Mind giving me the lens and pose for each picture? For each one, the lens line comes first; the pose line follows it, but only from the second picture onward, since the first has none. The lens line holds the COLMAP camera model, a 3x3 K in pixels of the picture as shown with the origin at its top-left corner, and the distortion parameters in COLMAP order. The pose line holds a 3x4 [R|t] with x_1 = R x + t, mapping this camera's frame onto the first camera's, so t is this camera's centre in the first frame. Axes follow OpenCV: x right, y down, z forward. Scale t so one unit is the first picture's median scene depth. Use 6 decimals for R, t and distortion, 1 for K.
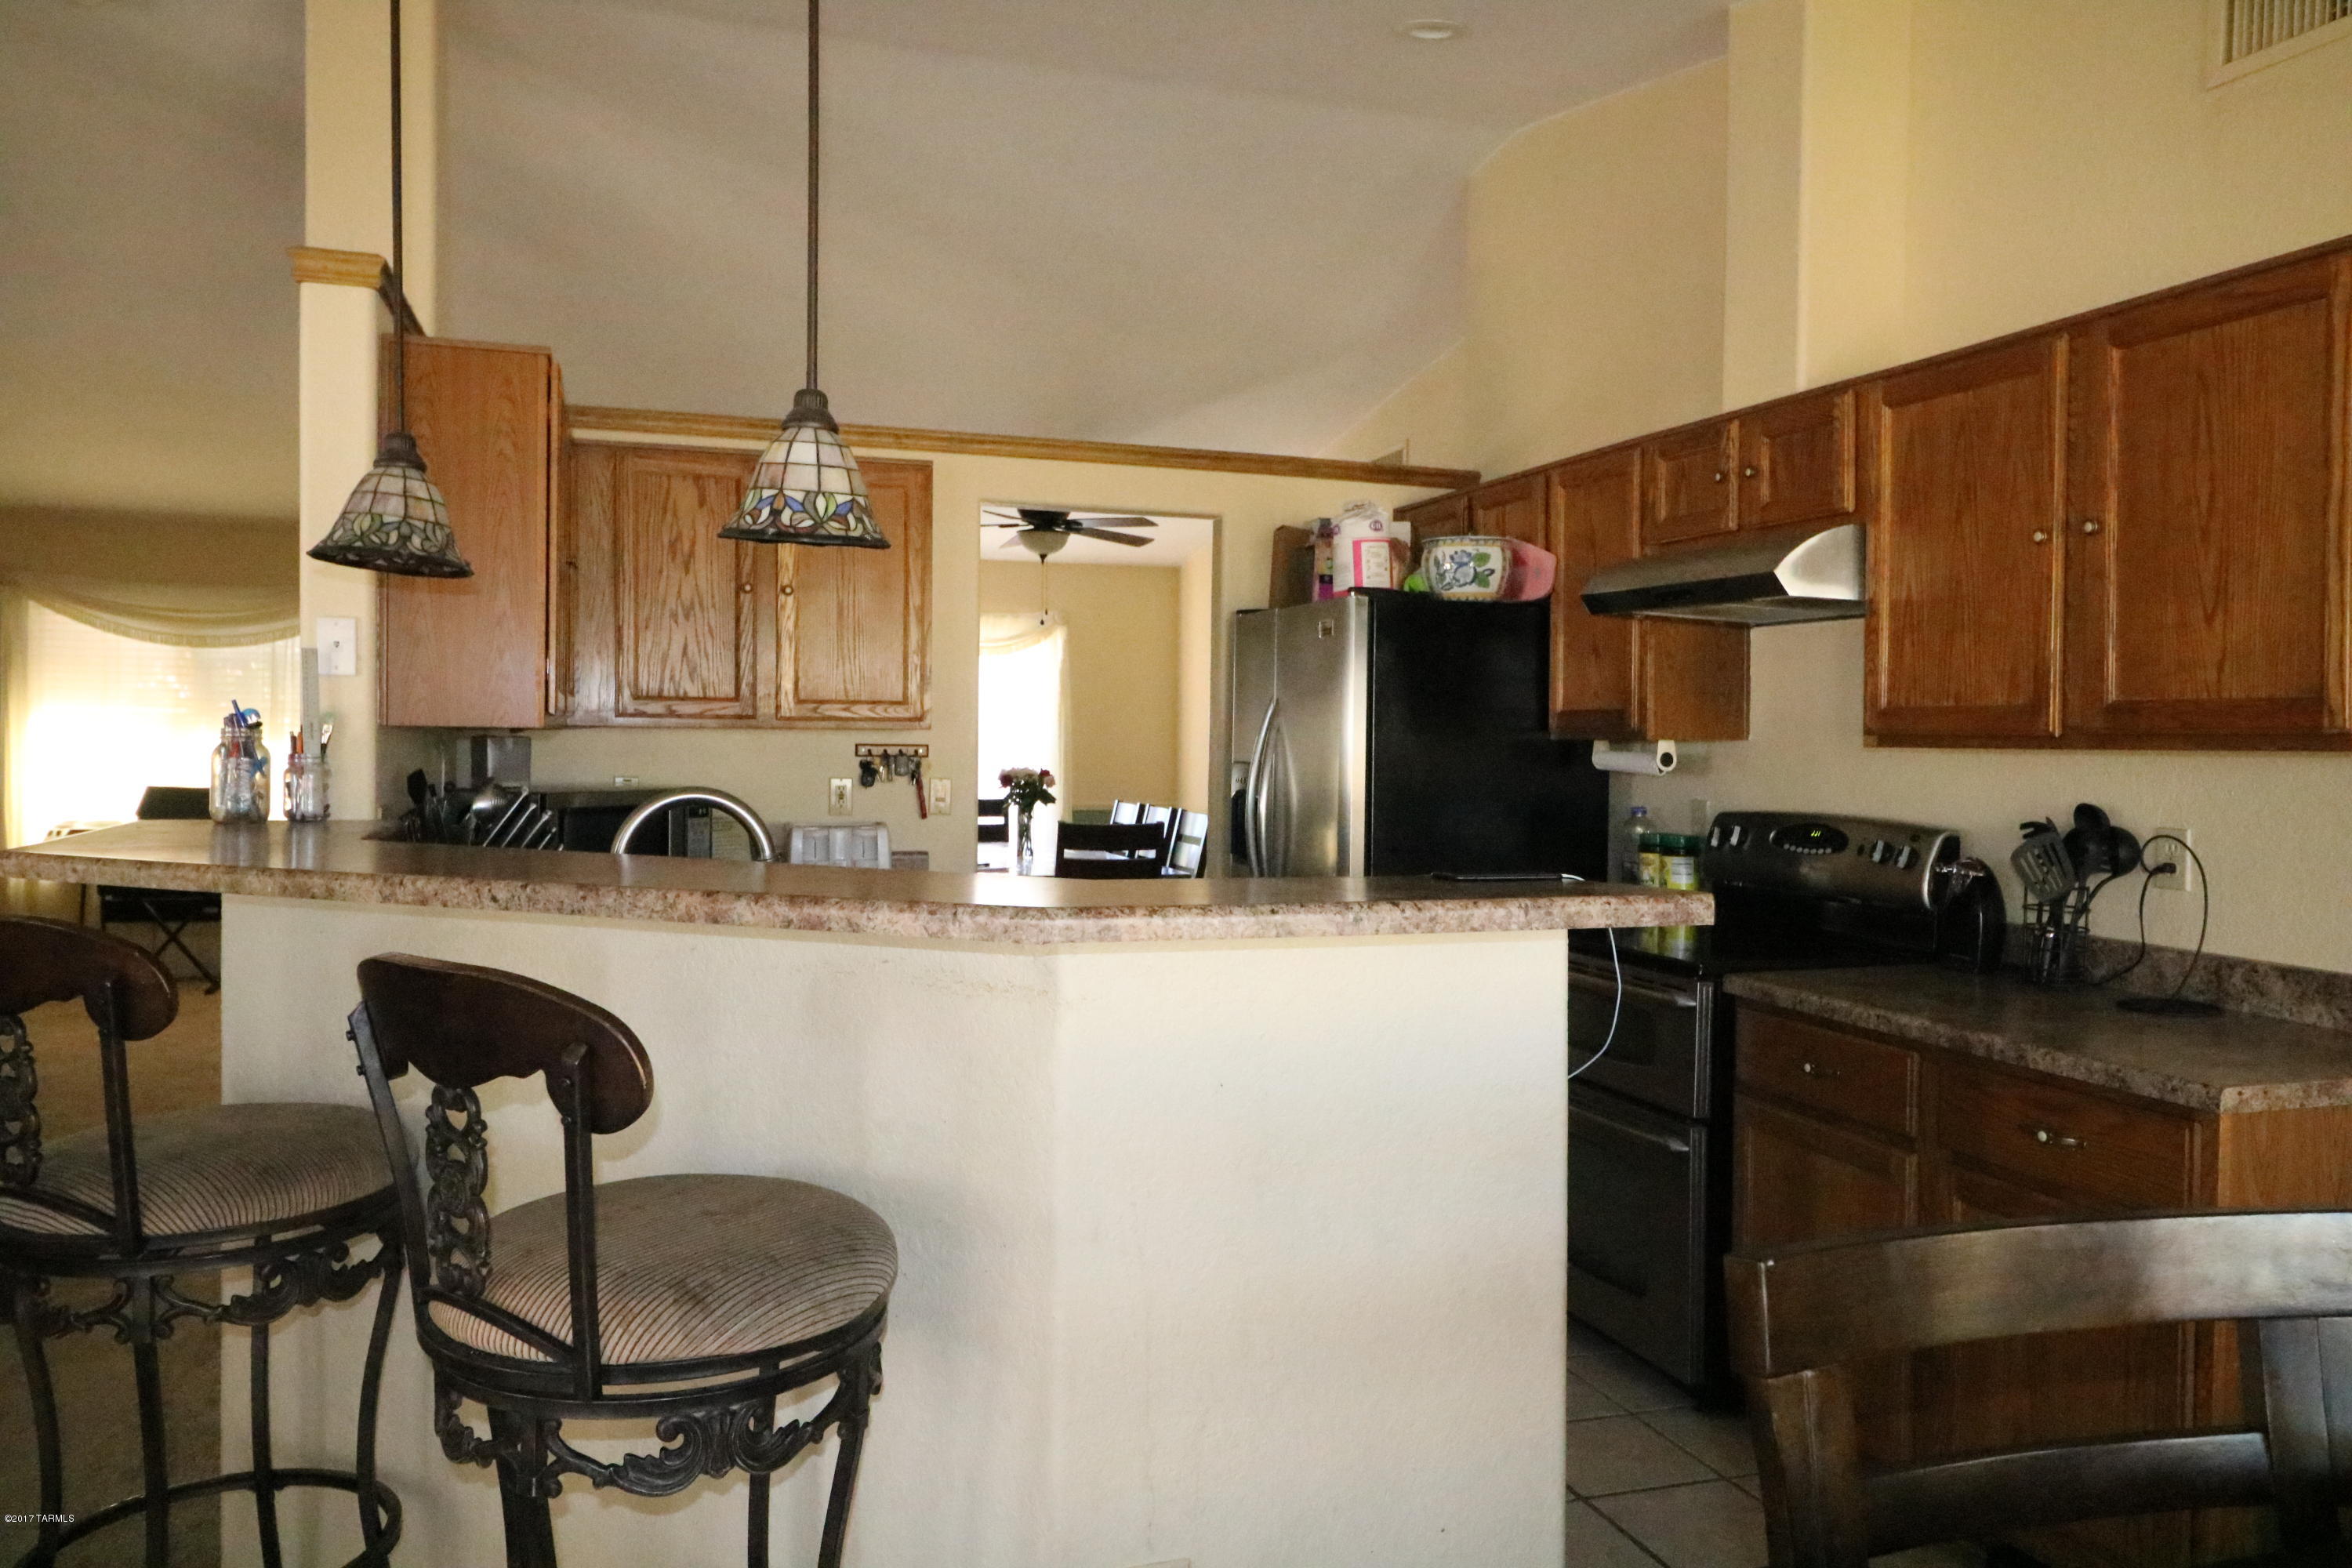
lens RADIAL K [[1680.6, 0, 1177.5], [0, 1680.6, 755.9], [0, 0, 1]] dist [0.005683, -0.001439]
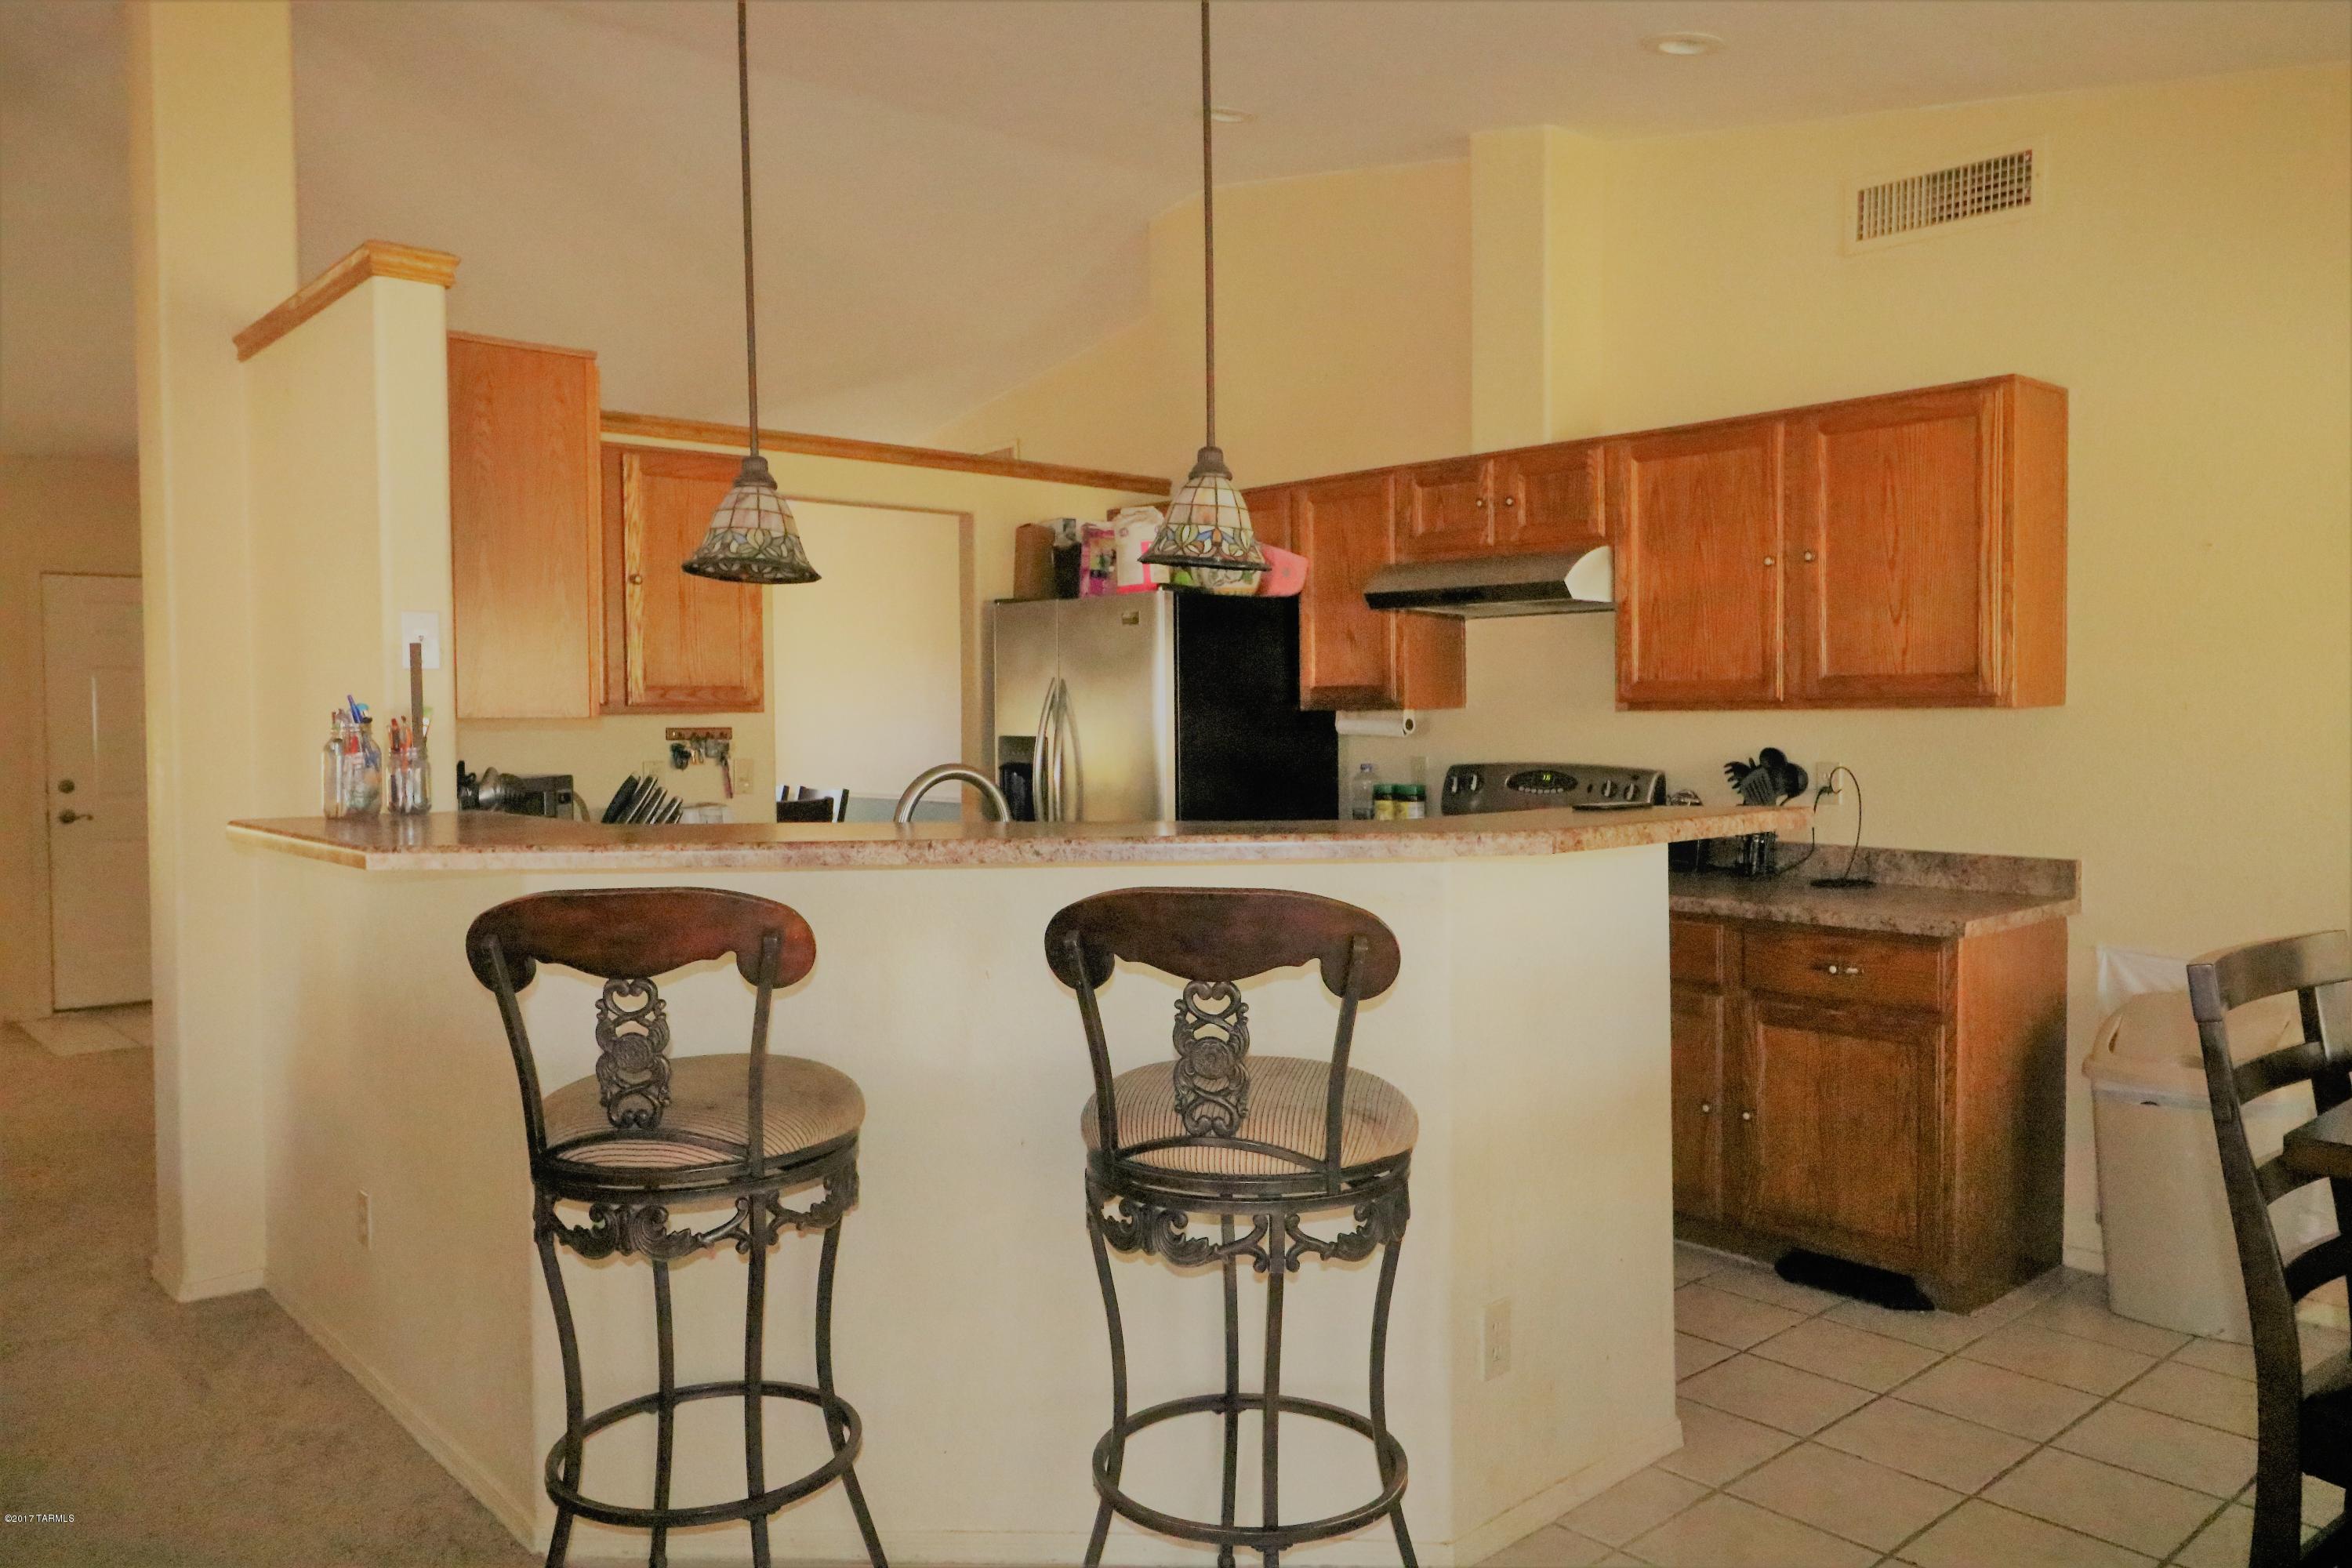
lens RADIAL K [[1680.6, 0, 1177.5], [0, 1680.6, 755.9], [0, 0, 1]] dist [0.005683, -0.001439]
pose [[0.917837, -0.030318, 0.395798, -0.461130], [0.024136, 0.999497, 0.020590, -0.005701], [-0.396223, -0.009345, 0.918107, -0.102962]]
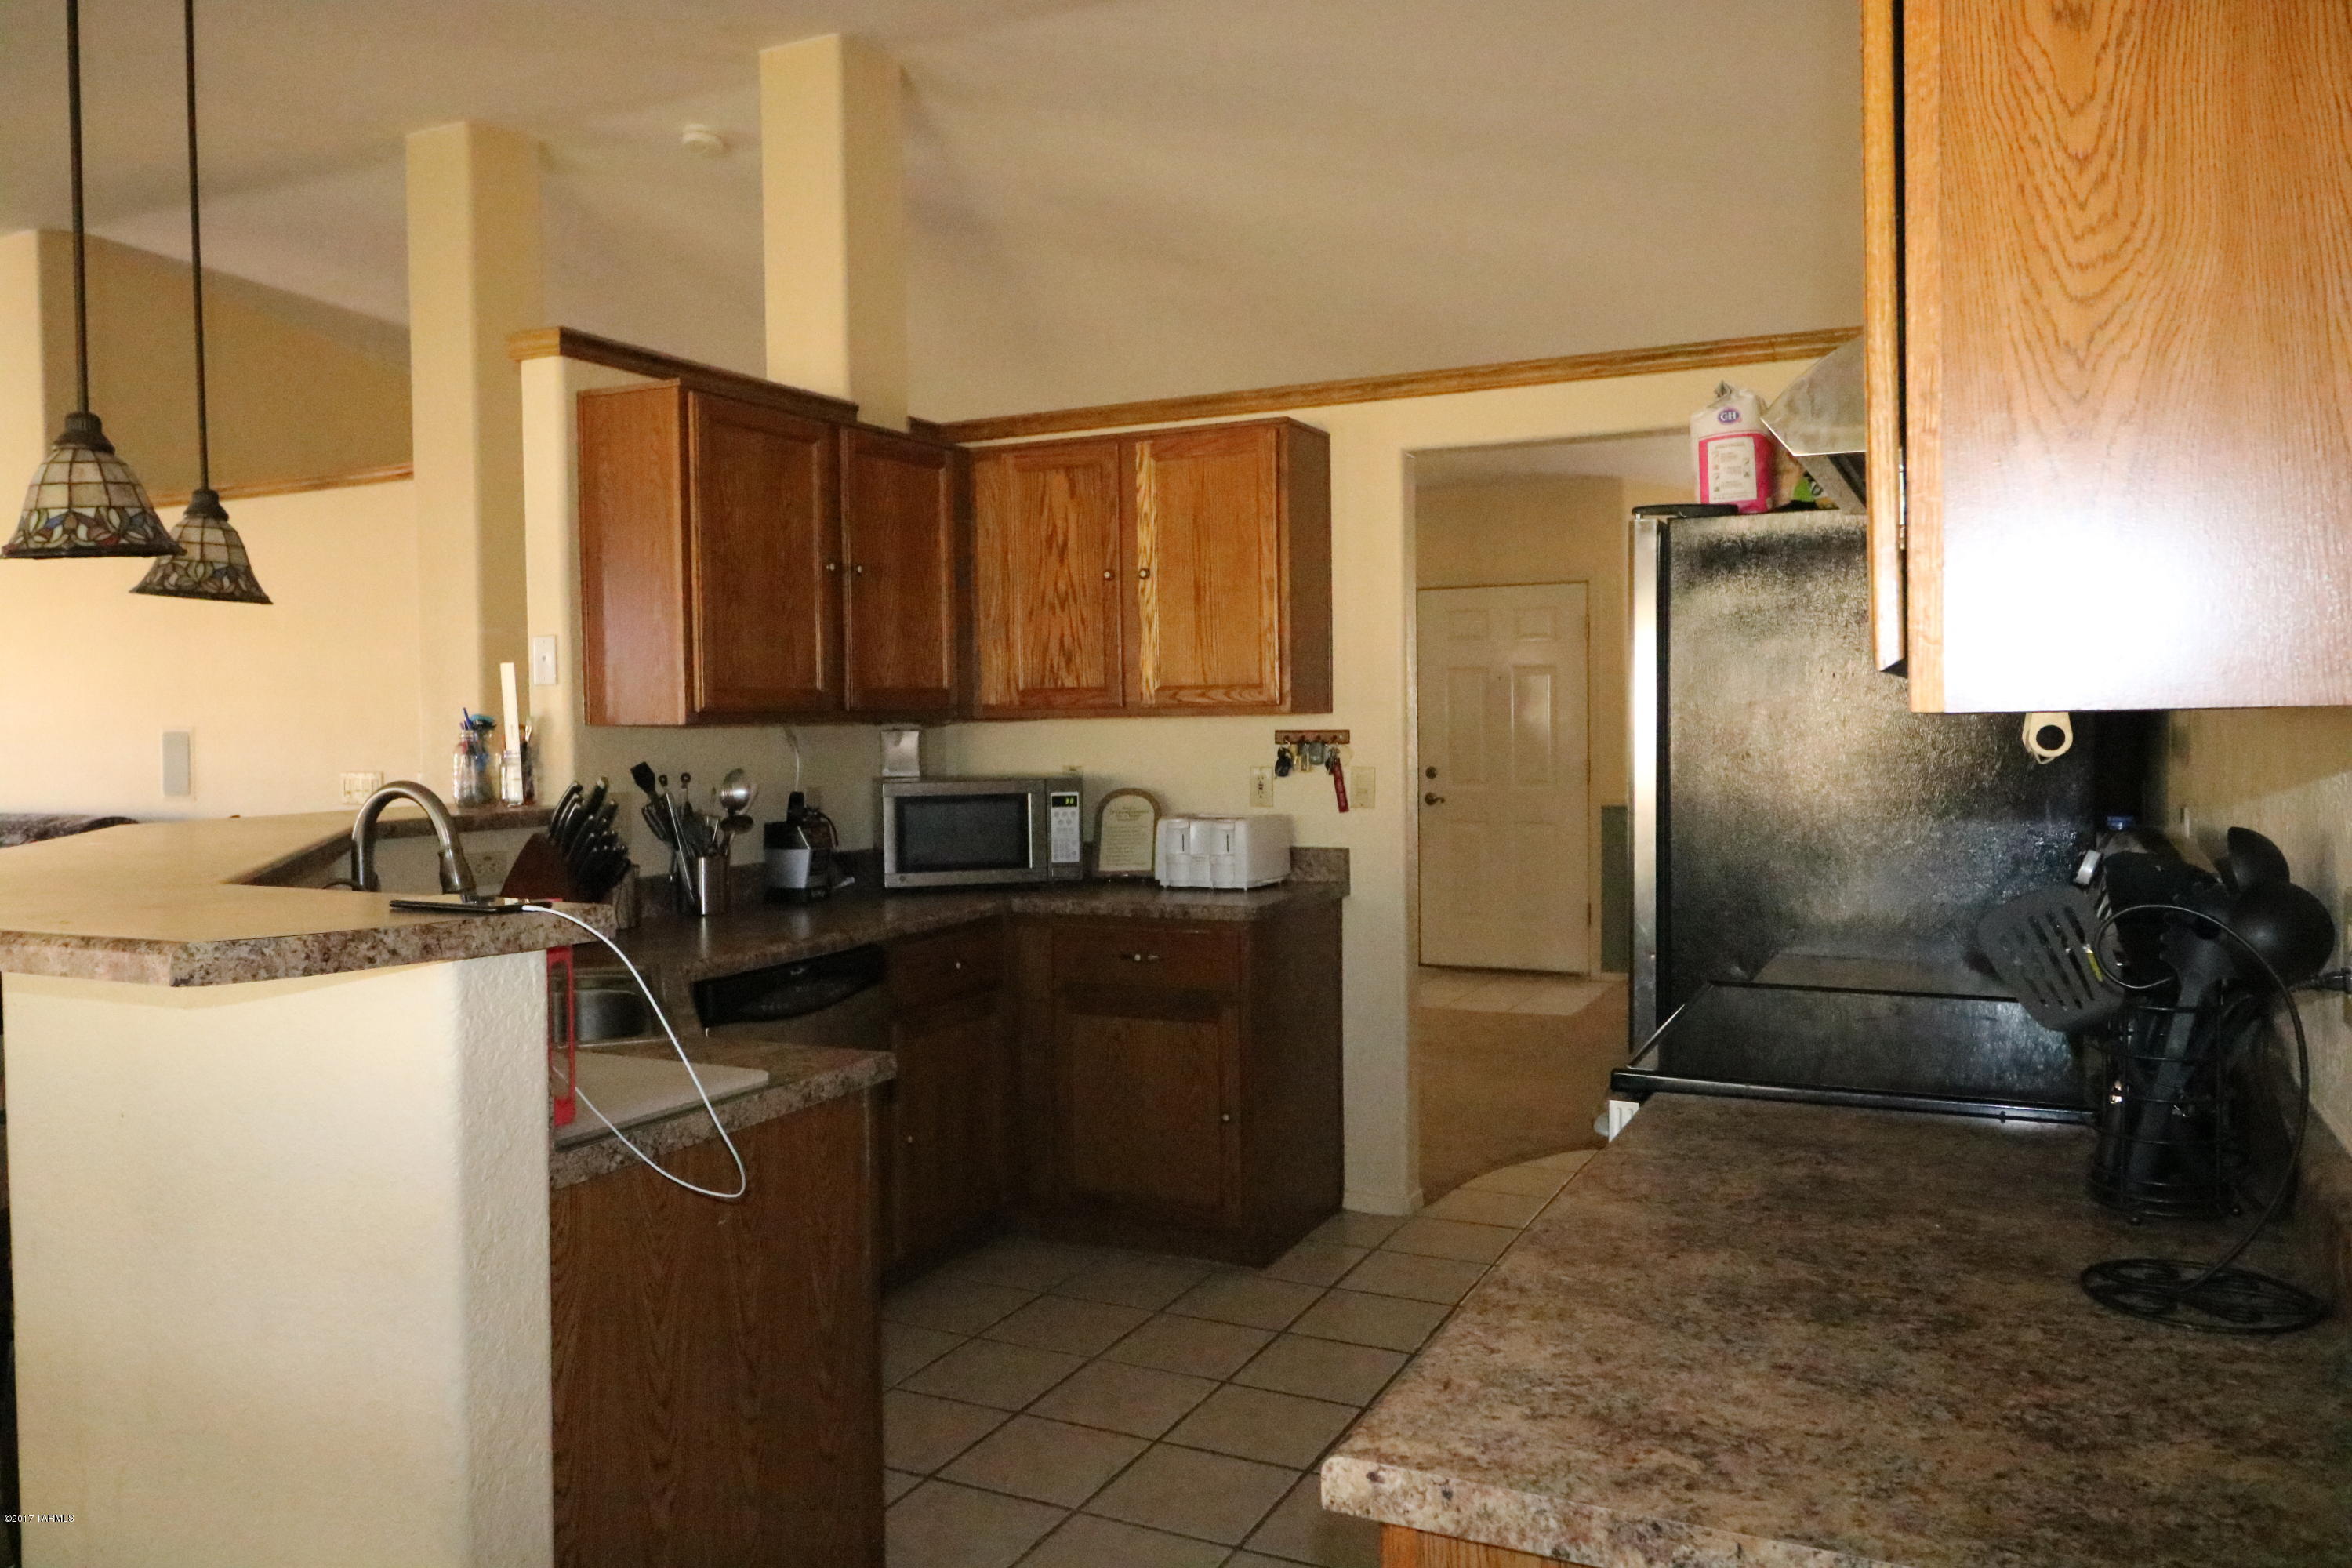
lens RADIAL K [[1680.6, 0, 1177.5], [0, 1680.6, 755.9], [0, 0, 1]] dist [0.005683, -0.001439]
pose [[0.709937, -0.006386, -0.704236, 0.628915], [0.013450, 0.999899, 0.004492, 0.002736], [0.704136, -0.012661, 0.709952, 0.443545]]
